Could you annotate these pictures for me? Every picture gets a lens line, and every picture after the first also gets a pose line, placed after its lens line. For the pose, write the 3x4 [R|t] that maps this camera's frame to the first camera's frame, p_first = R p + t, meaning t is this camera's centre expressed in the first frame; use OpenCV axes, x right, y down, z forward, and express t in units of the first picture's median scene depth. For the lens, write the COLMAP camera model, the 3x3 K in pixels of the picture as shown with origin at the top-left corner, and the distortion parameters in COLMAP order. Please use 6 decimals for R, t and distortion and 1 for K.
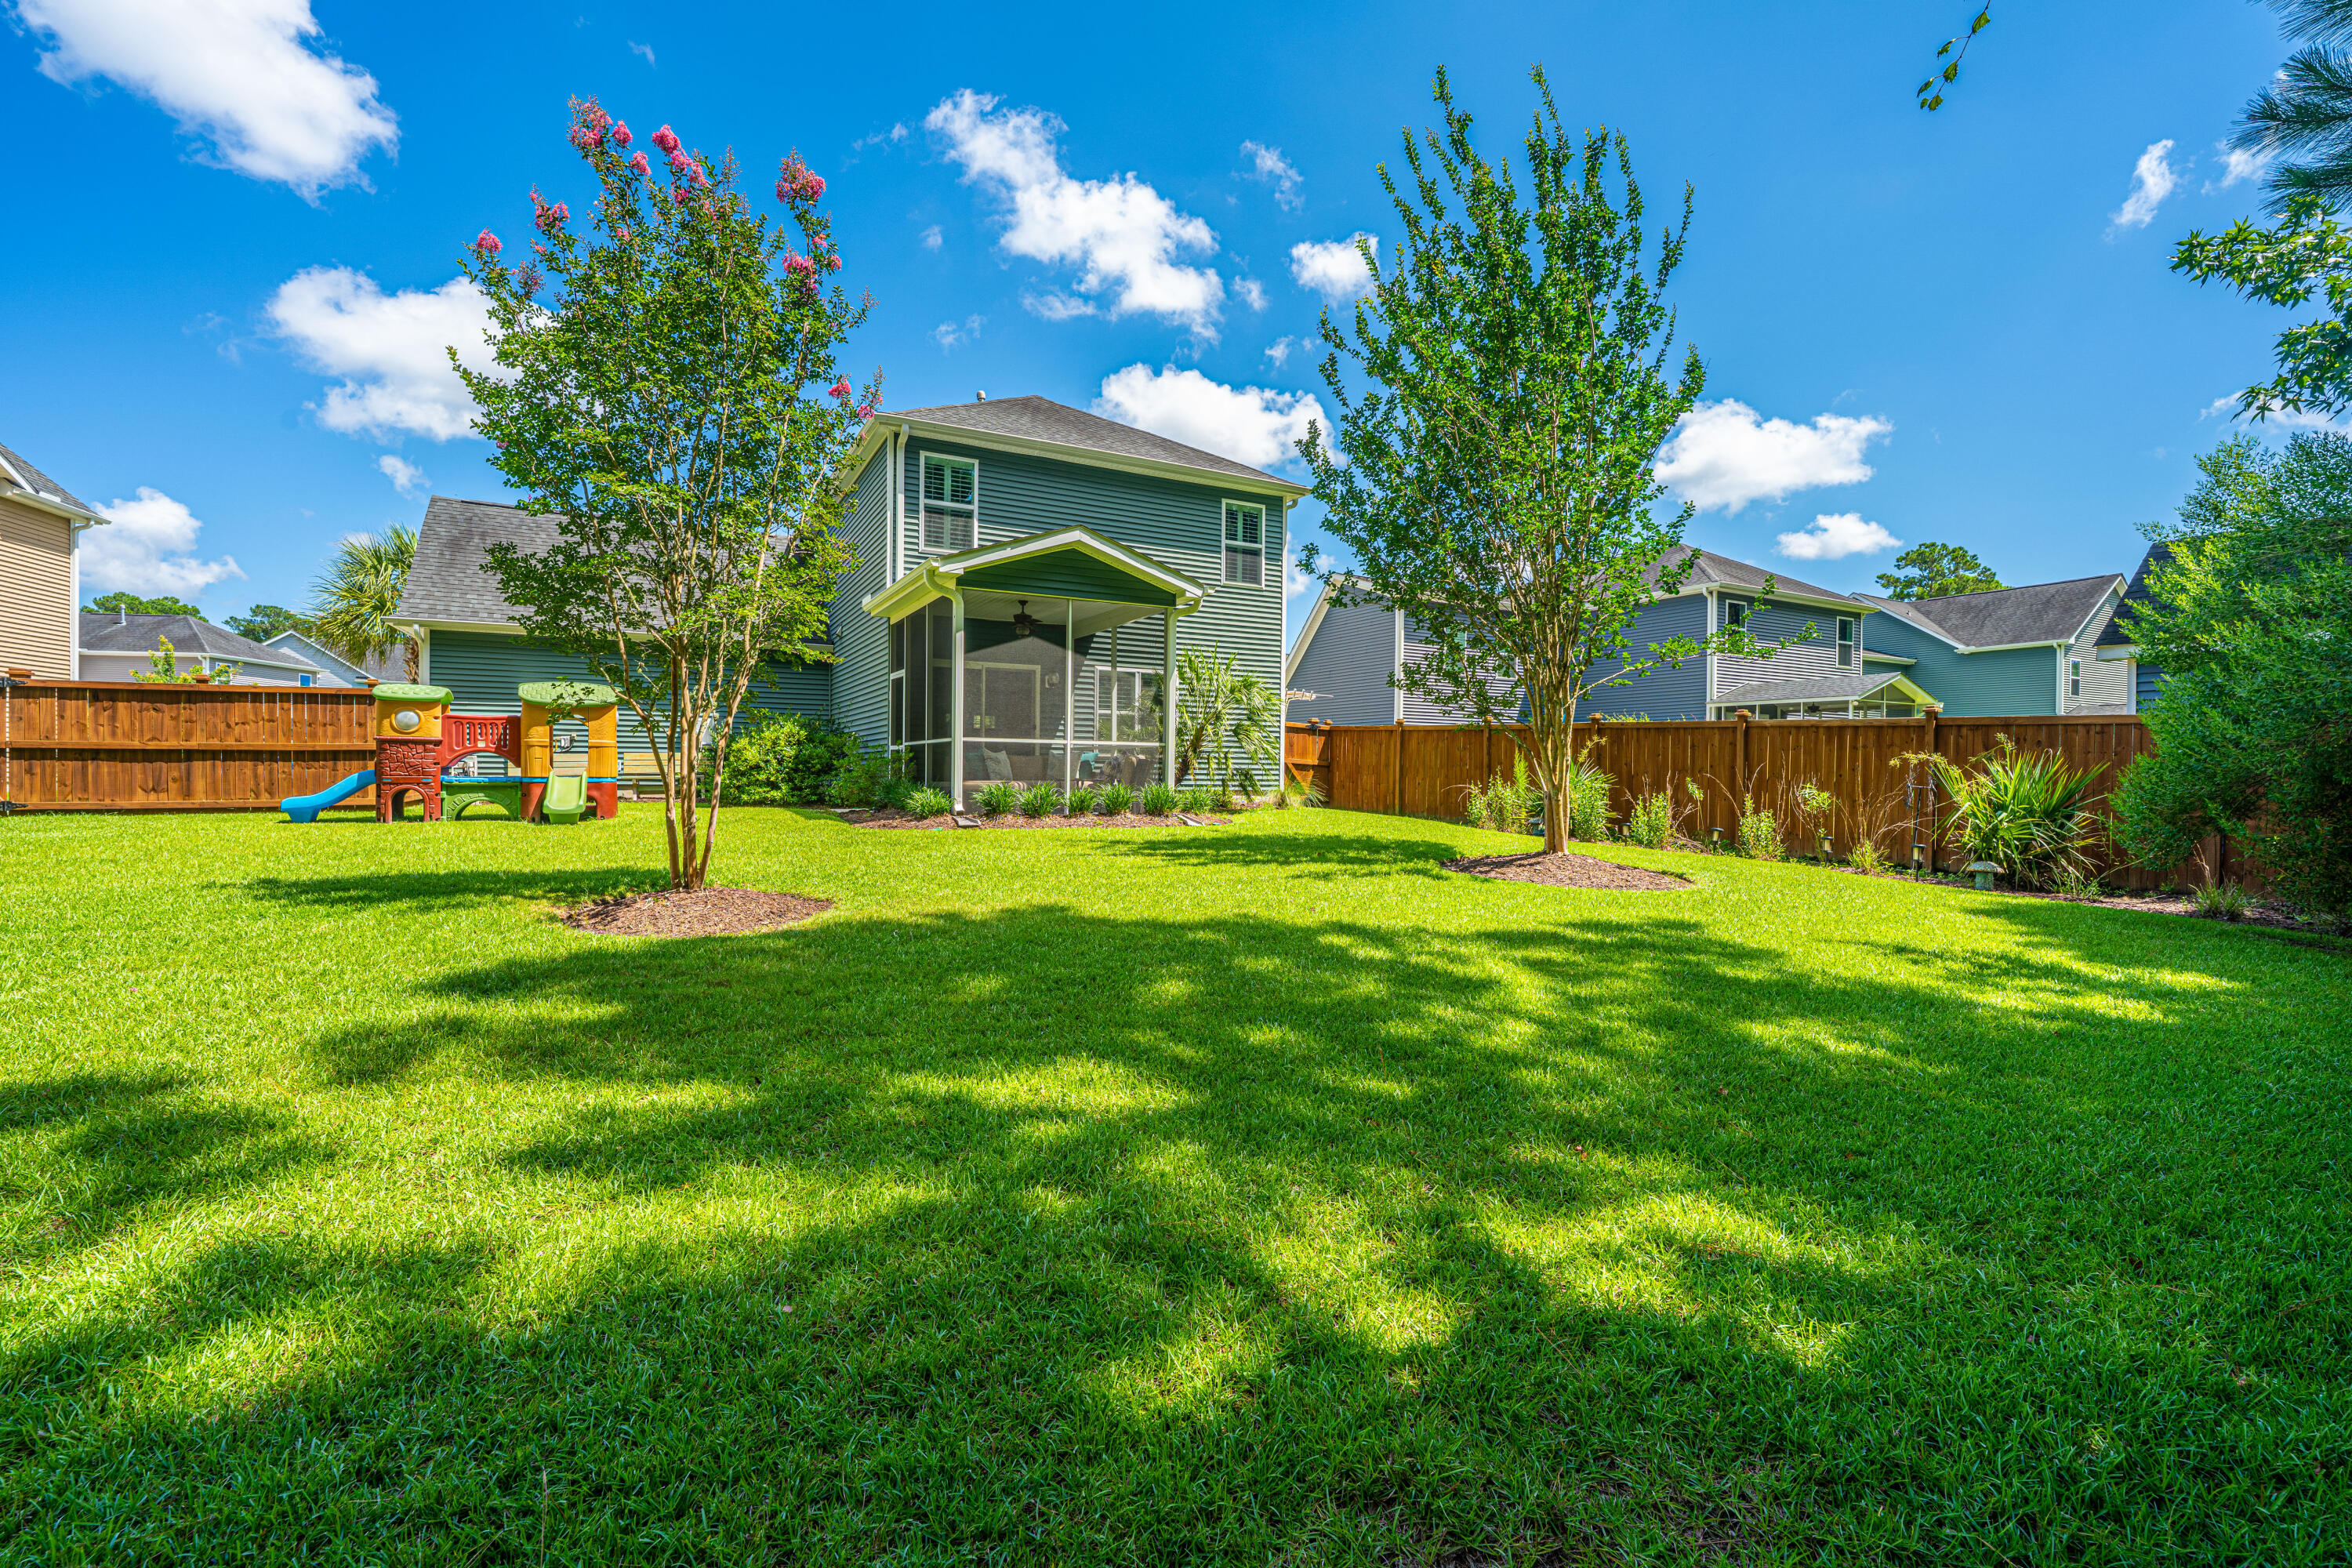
lens RADIAL K [[1021.3, 0, 1176.5], [0, 1021.3, 786.4], [0, 0, 1]] dist [-0.019527, -0.000008]
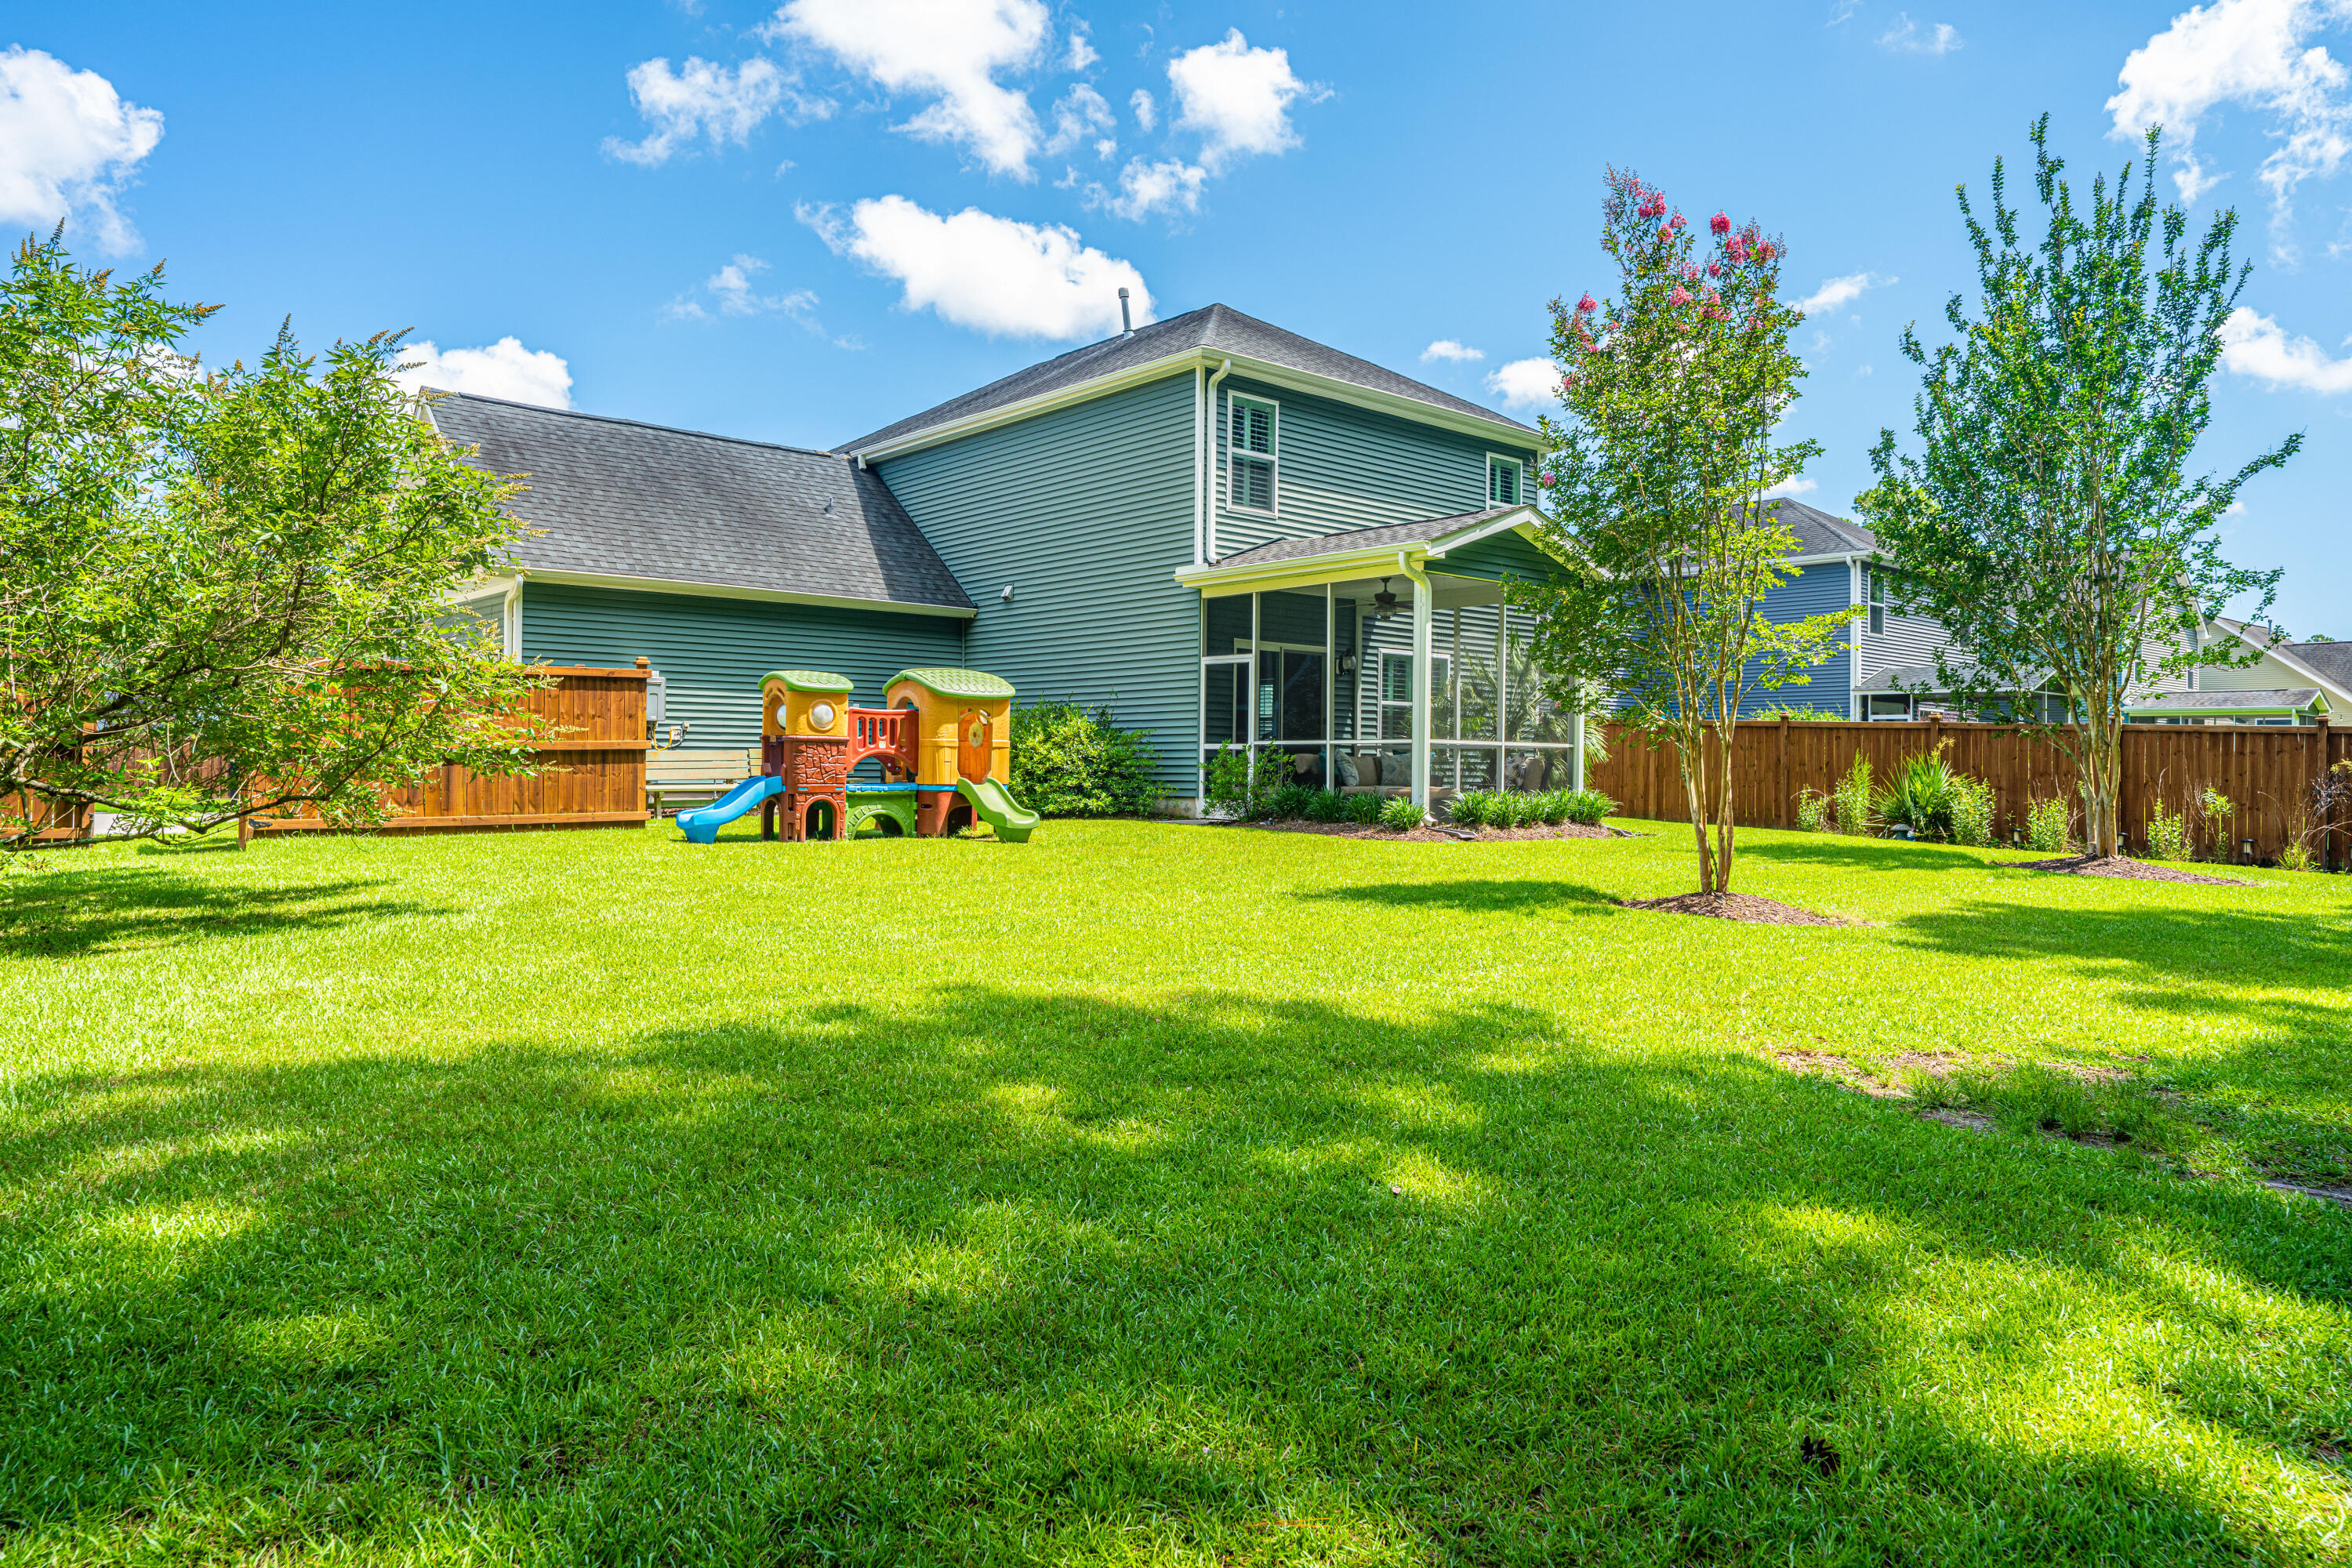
lens RADIAL K [[1481.7, 0, 1174.7], [0, 1481.7, 777.1], [0, 0, 1]] dist [-0.027870, -0.005658]
pose [[0.976876, -0.001448, 0.213802, -0.662639], [0.002357, 0.999989, -0.003998, -0.009764], [-0.213794, 0.004410, 0.976869, -0.201723]]
